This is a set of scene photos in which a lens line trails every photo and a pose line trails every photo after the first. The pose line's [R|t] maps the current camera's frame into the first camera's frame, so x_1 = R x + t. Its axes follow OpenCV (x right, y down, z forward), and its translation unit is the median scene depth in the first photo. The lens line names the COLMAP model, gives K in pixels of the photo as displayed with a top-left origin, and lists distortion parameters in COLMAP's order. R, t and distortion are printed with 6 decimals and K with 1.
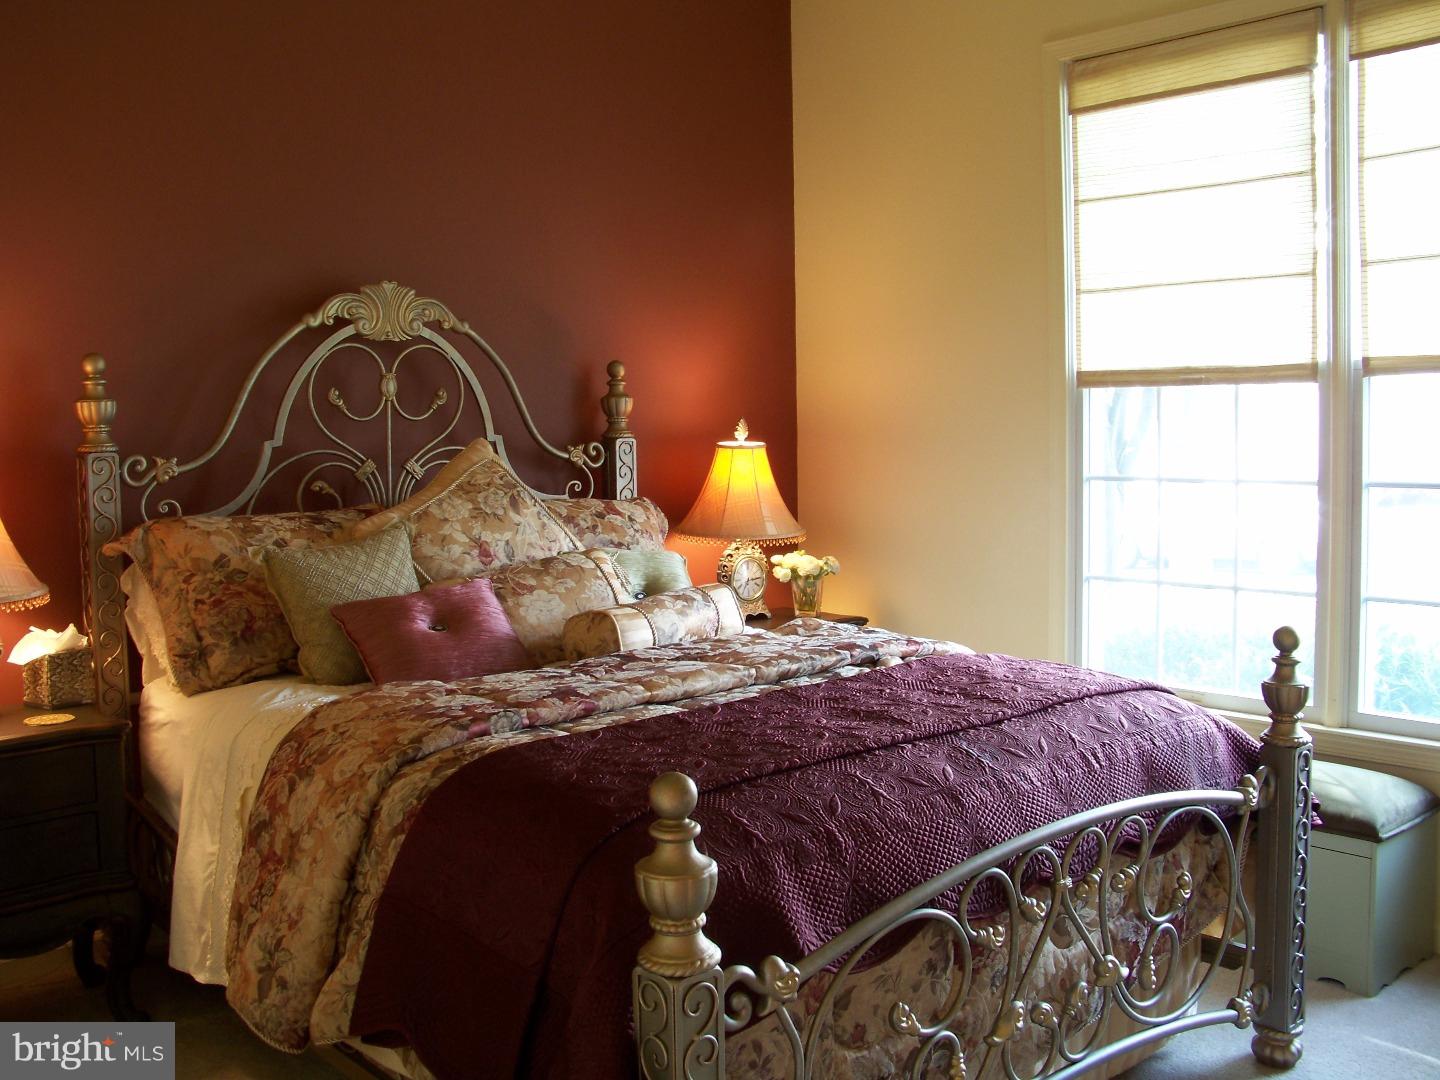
lens RADIAL K [[1404.4, 0, 722.1], [0, 1404.4, 527.2], [0, 0, 1]] dist [-0.254483, 0.268211]
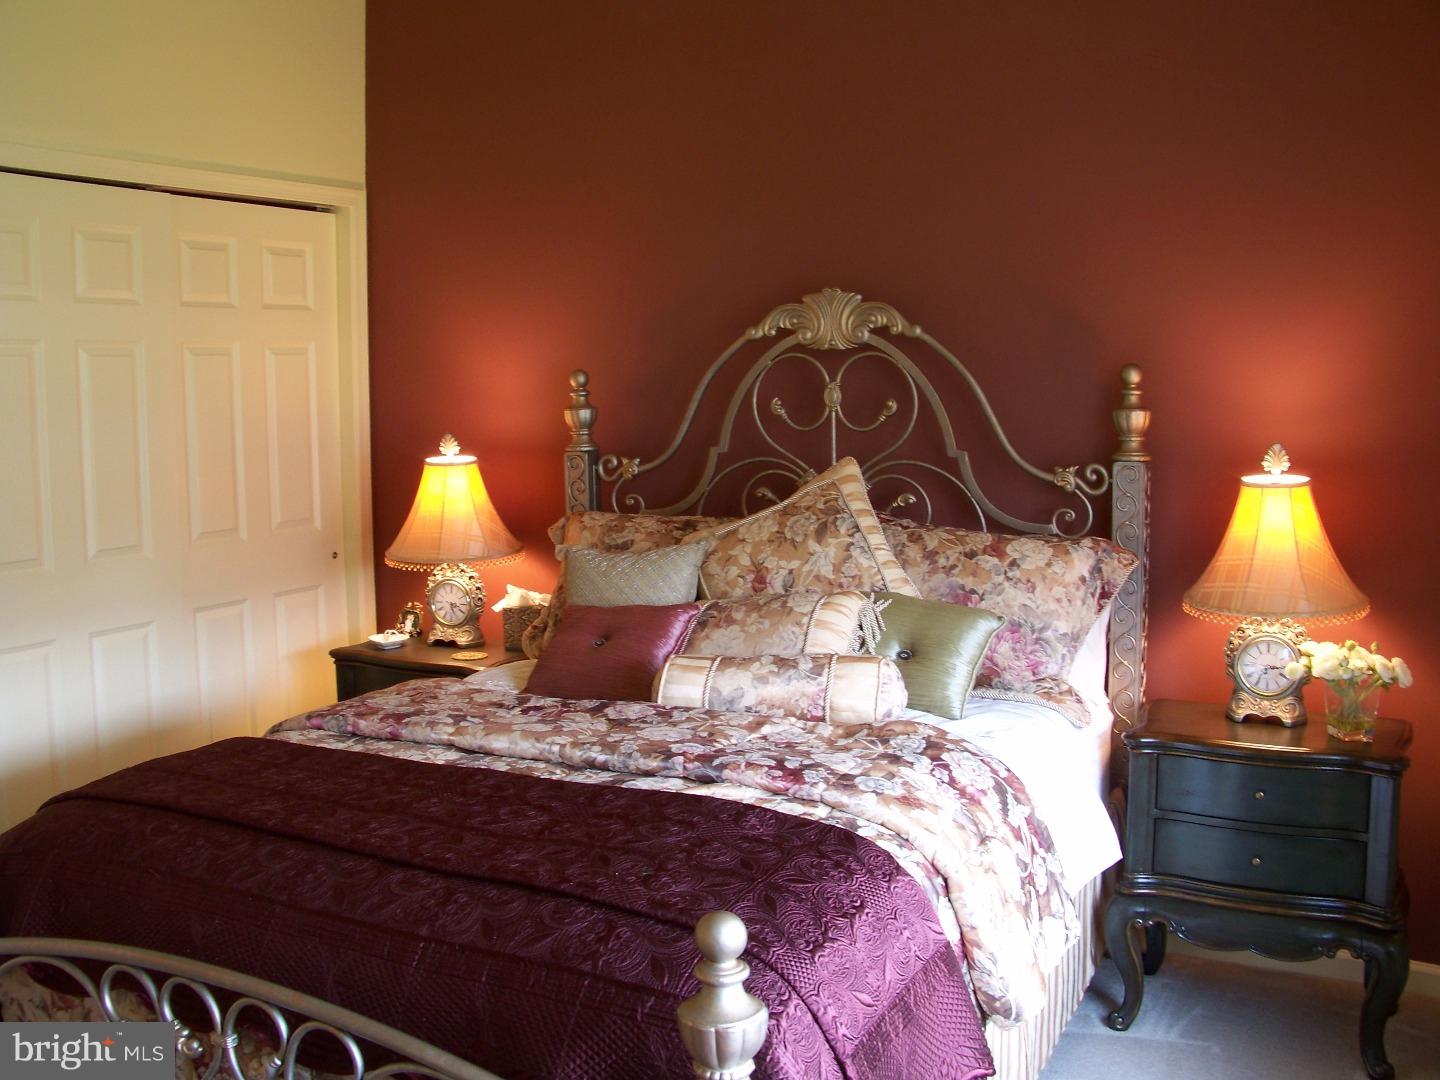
lens RADIAL K [[1404.4, 0, 722.1], [0, 1404.4, 527.2], [0, 0, 1]] dist [-0.254483, 0.268211]
pose [[0.366988, 0.108251, -0.923906, 0.677889], [-0.058617, 0.993923, 0.093171, -0.100884], [0.928377, 0.019964, 0.371103, 0.582262]]
